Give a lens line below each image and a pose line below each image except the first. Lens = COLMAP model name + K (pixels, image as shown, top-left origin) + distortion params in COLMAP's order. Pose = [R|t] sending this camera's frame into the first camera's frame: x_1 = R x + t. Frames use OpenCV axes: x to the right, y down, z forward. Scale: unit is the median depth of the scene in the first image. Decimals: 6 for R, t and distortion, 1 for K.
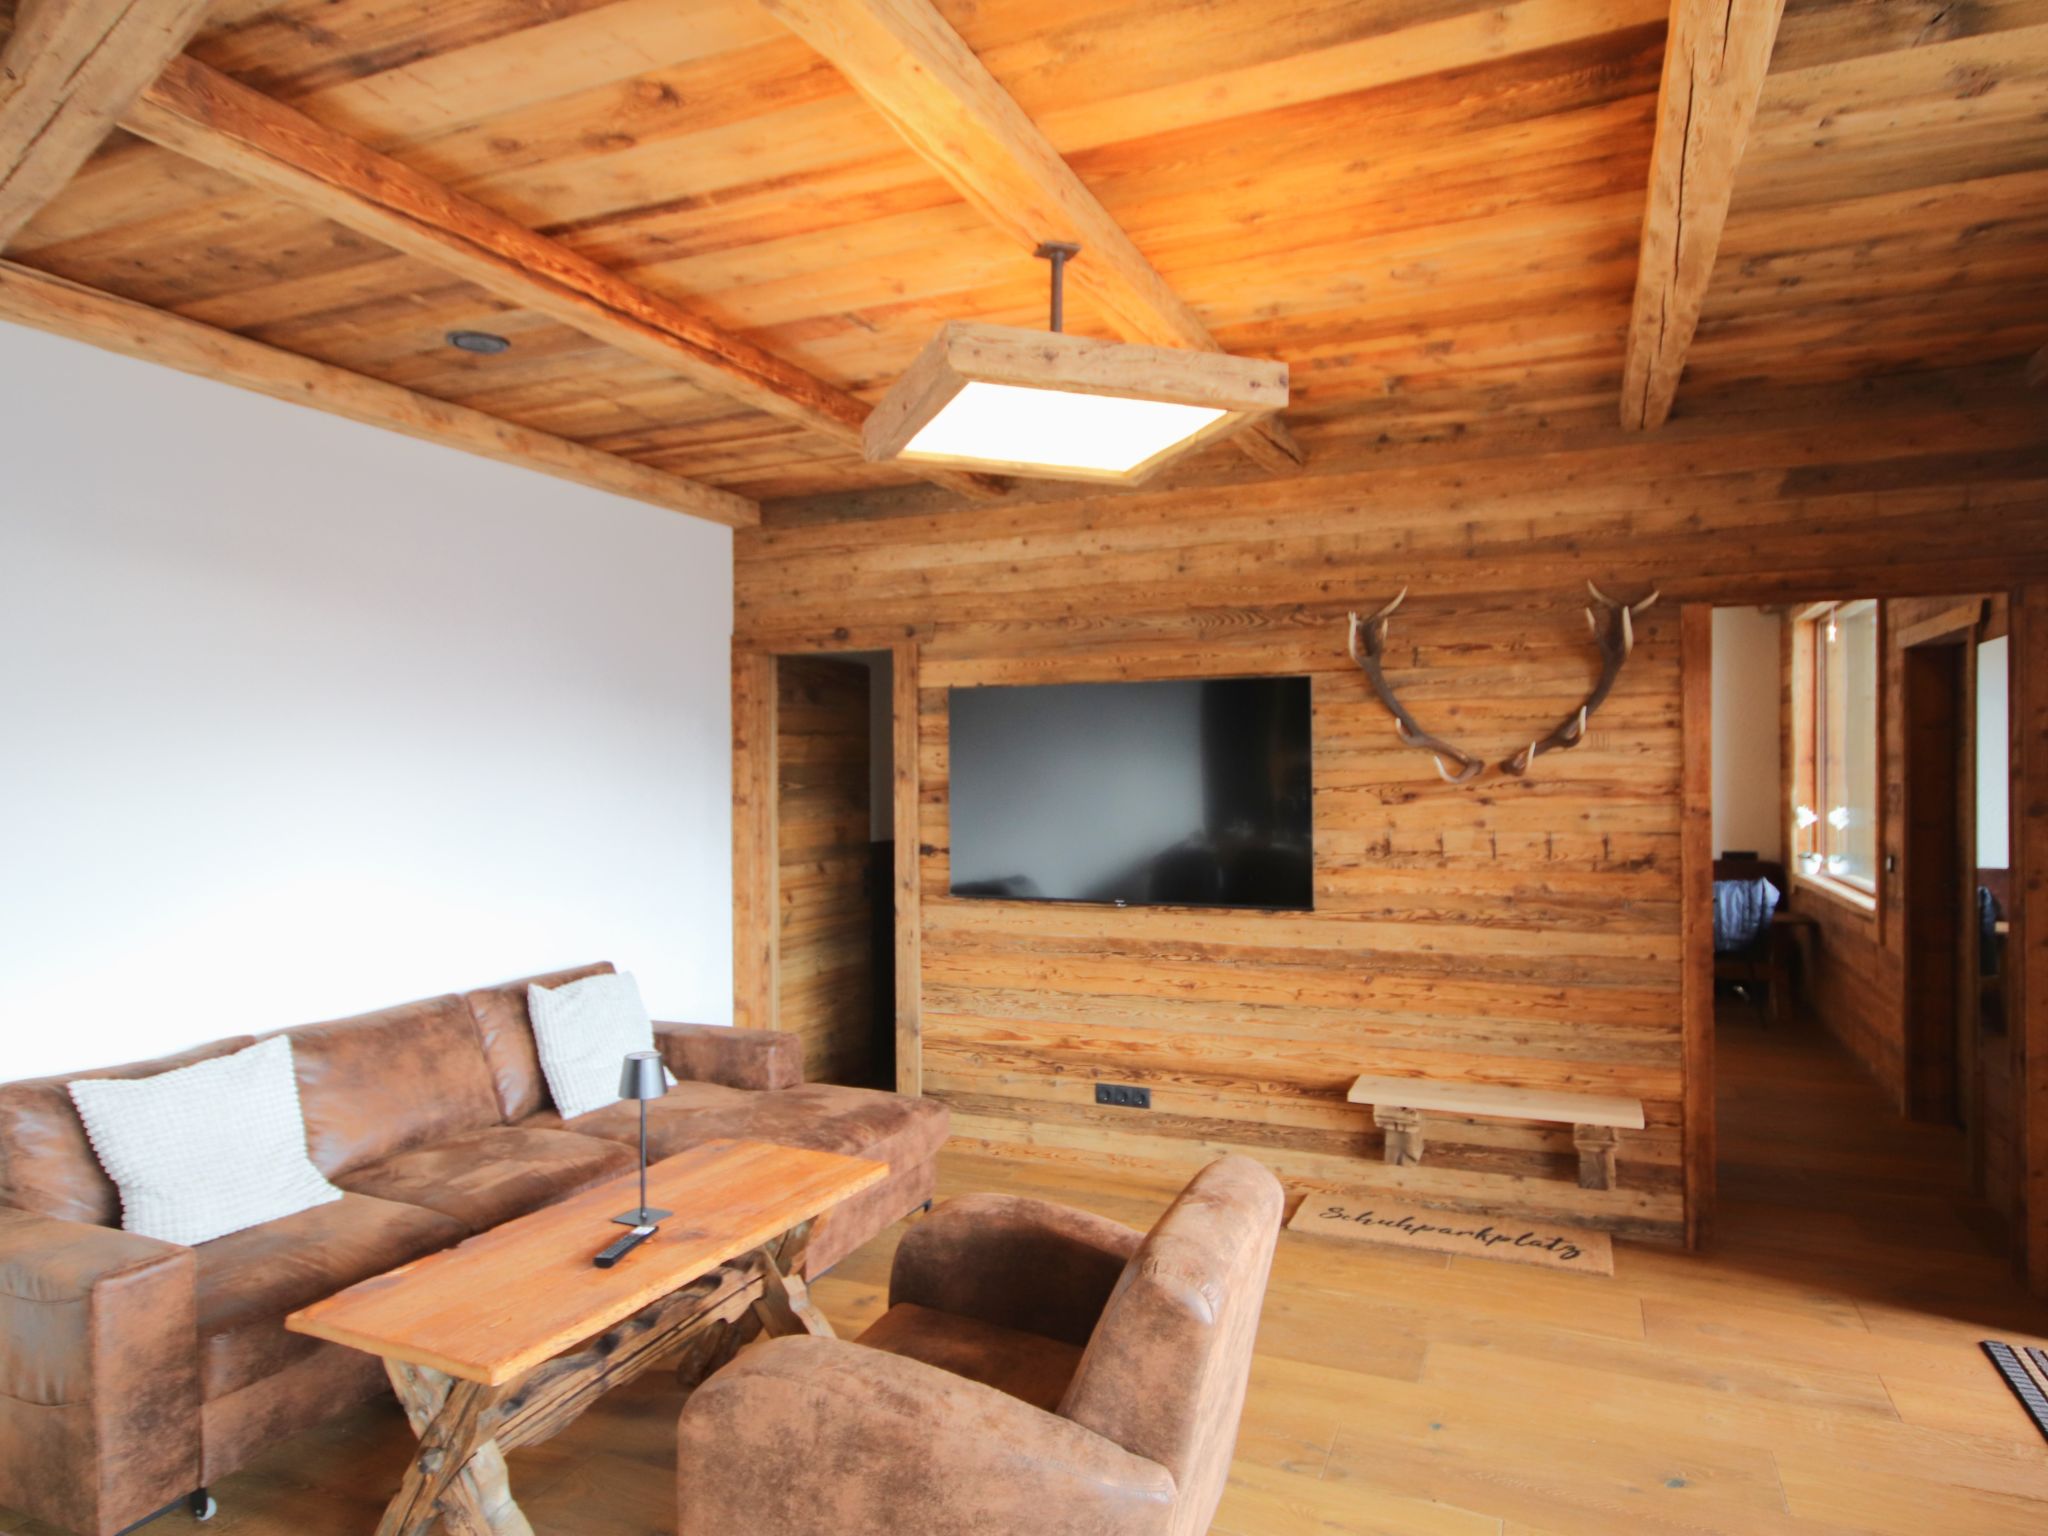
lens RADIAL K [[1239.6, 0, 1038.4], [0, 1239.6, 773.3], [0, 0, 1]] dist [0.012808, 0.001621]
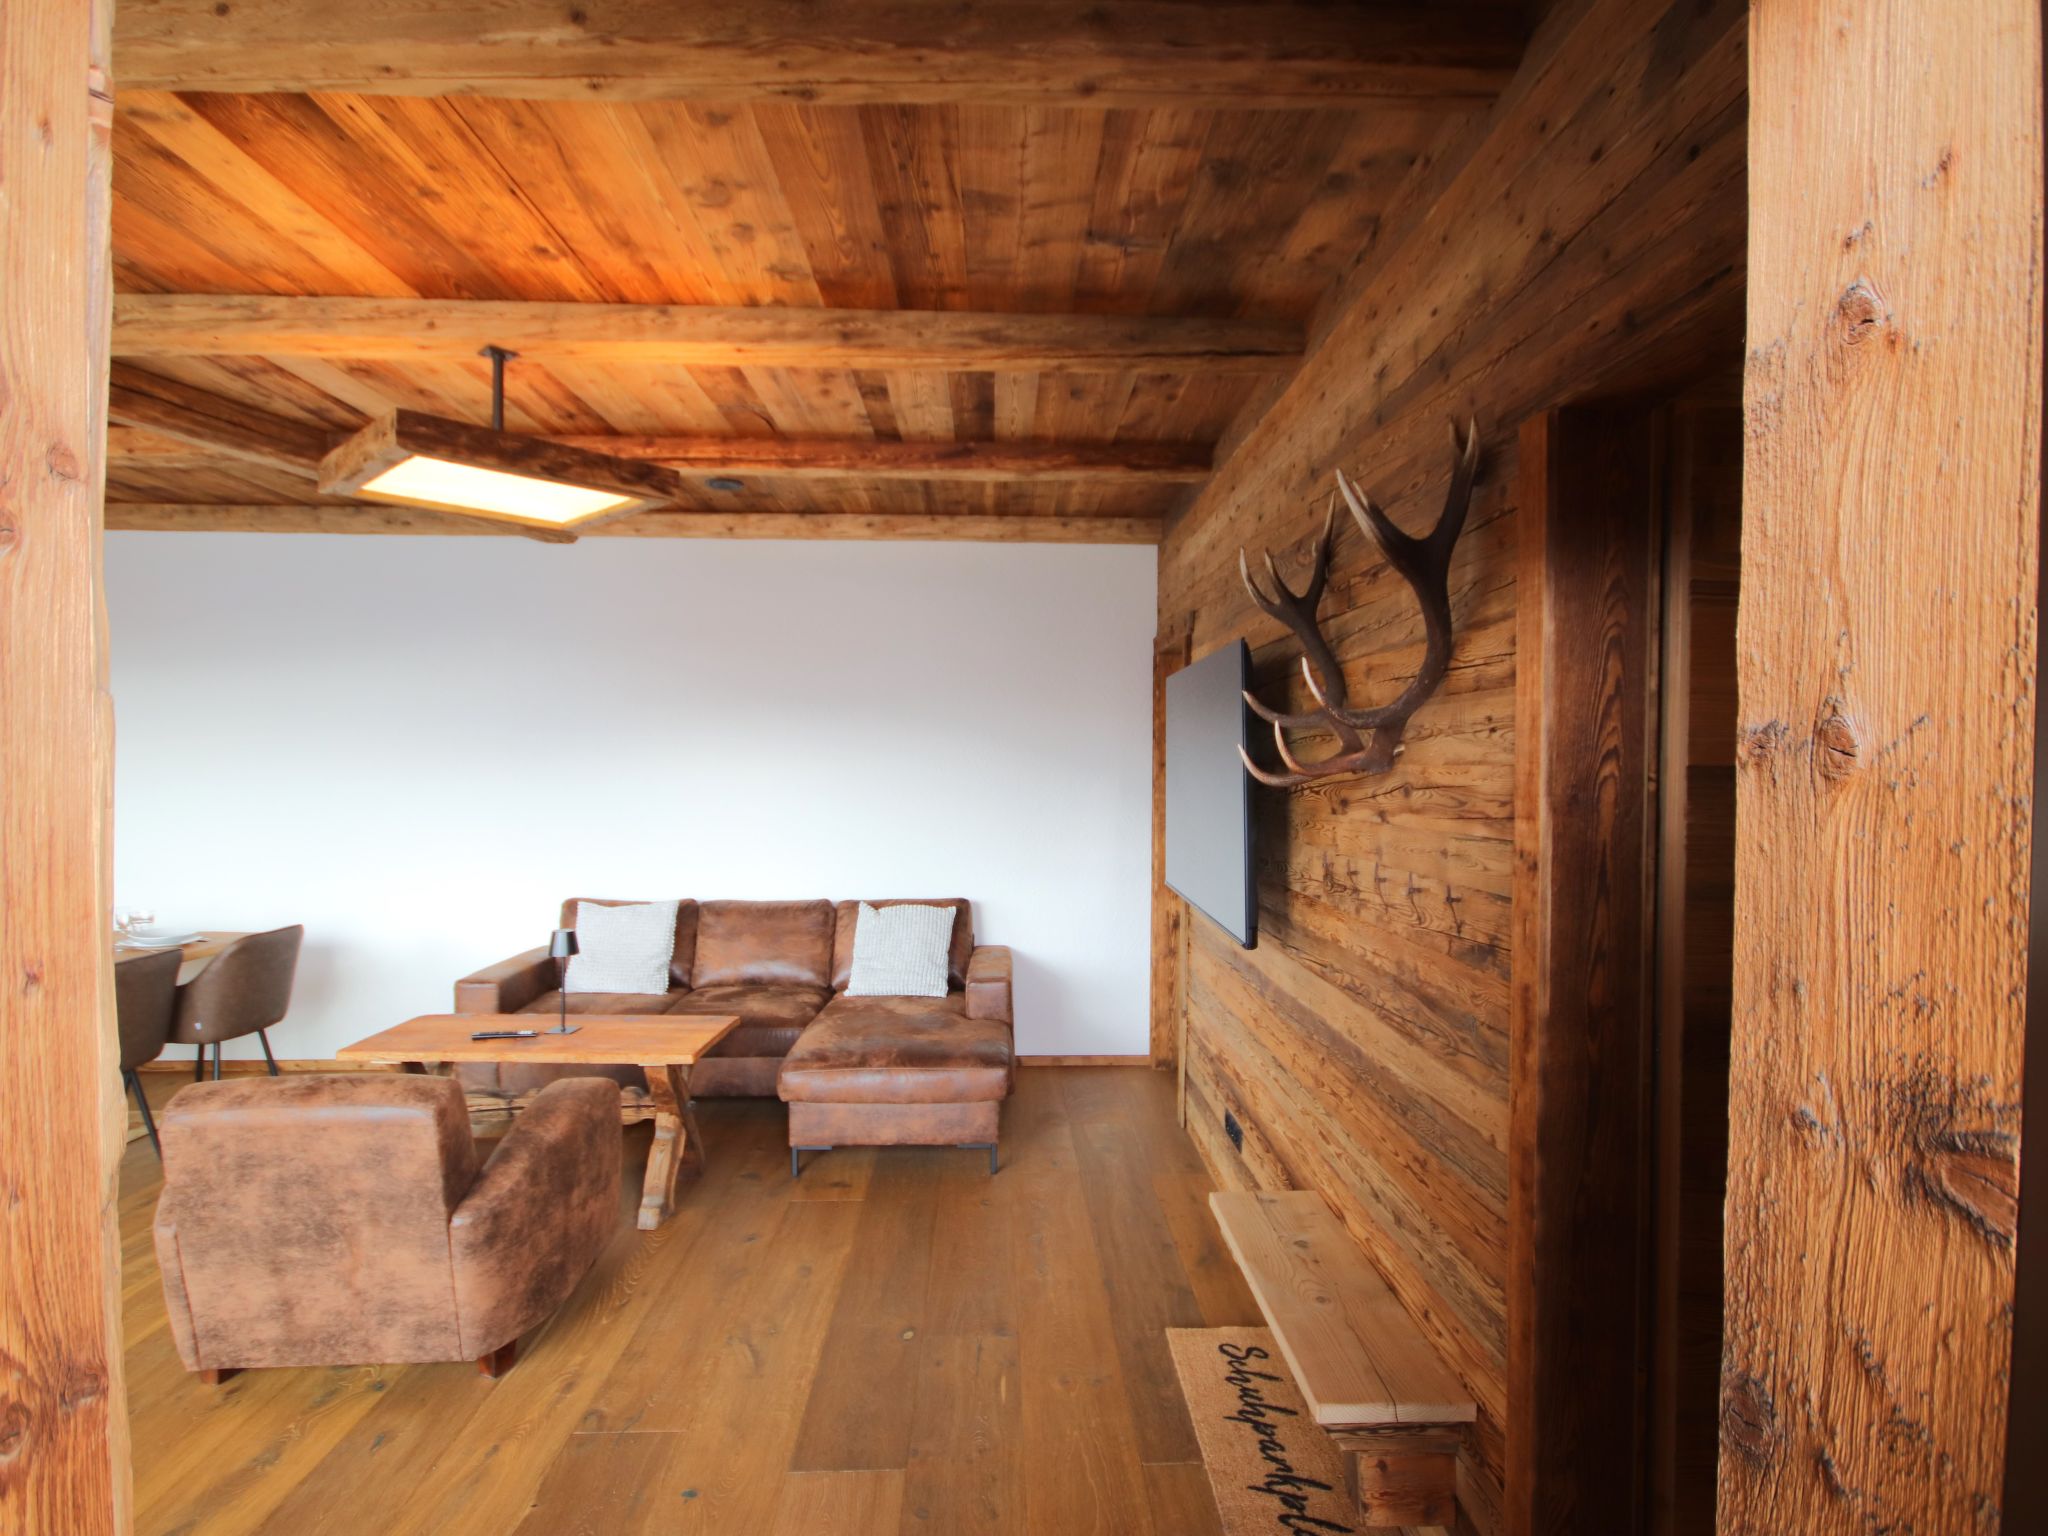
lens RADIAL K [[1060.4, 0, 1037.5], [0, 1060.4, 776.3], [0, 0, 1]] dist [0.004915, -0.007155]
pose [[0.433944, 0.025658, -0.900575, 0.913612], [-0.010716, 0.999671, 0.023318, -0.009324], [0.900876, -0.000468, 0.434076, 0.741441]]
